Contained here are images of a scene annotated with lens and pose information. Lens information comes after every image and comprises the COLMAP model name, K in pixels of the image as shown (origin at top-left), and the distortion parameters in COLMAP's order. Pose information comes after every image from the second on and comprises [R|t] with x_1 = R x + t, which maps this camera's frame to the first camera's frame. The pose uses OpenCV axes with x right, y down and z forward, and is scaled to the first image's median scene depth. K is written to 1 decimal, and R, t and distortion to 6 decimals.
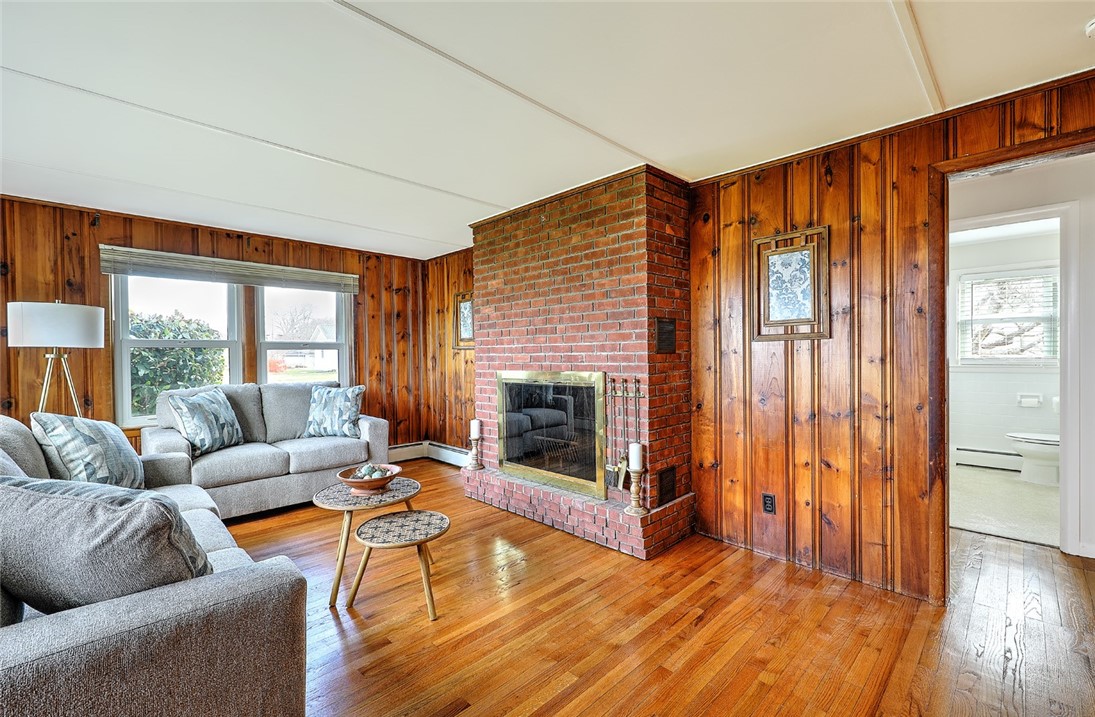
lens RADIAL K [[465.6, 0, 547.5], [0, 465.6, 358.5], [0, 0, 1]] dist [-0.000641, -0.000167]
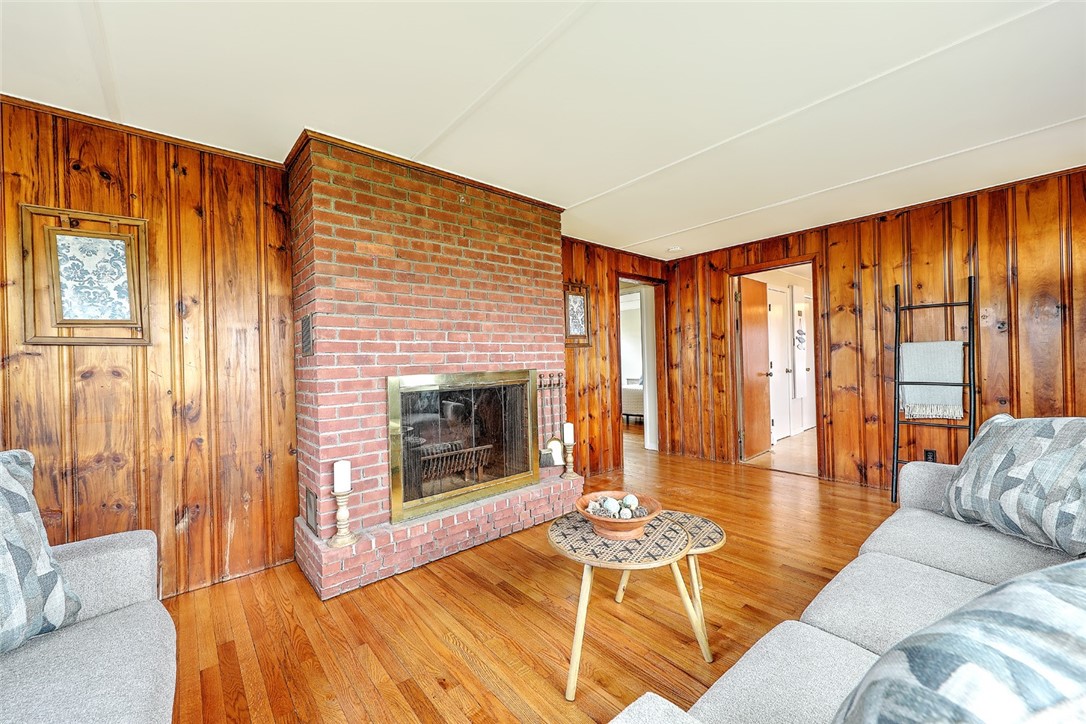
lens RADIAL K [[424.2, 0, 545.6], [0, 424.2, 354.4], [0, 0, 1]] dist [-0.000519, -0.000187]
pose [[0.057398, 0.009867, 0.998303, -0.786236], [0.020736, 0.999724, -0.011073, 0.004529], [-0.998136, 0.021336, 0.057177, 0.795092]]
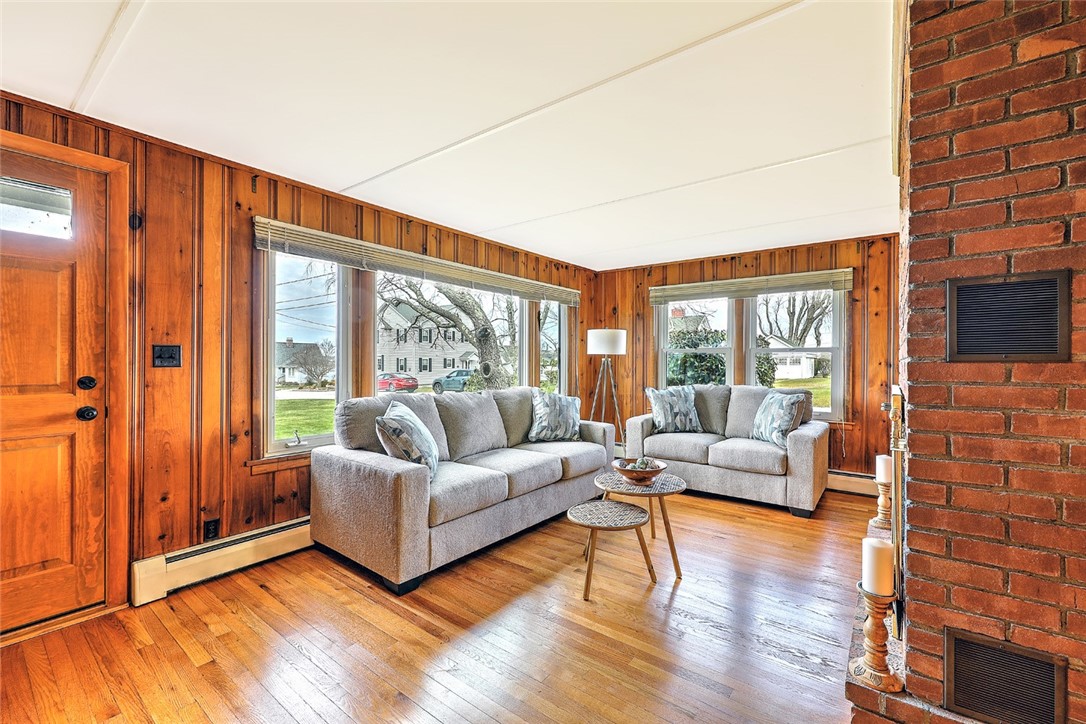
lens RADIAL K [[452.6, 0, 543.0], [0, 452.6, 362.0], [0, 0, 1]] dist [0.000309, 0.000042]
pose [[0.140134, 0.011916, -0.990061, 0.490518], [-0.012817, 0.999866, 0.010220, -0.008477], [0.990050, 0.011258, 0.140268, 0.450986]]
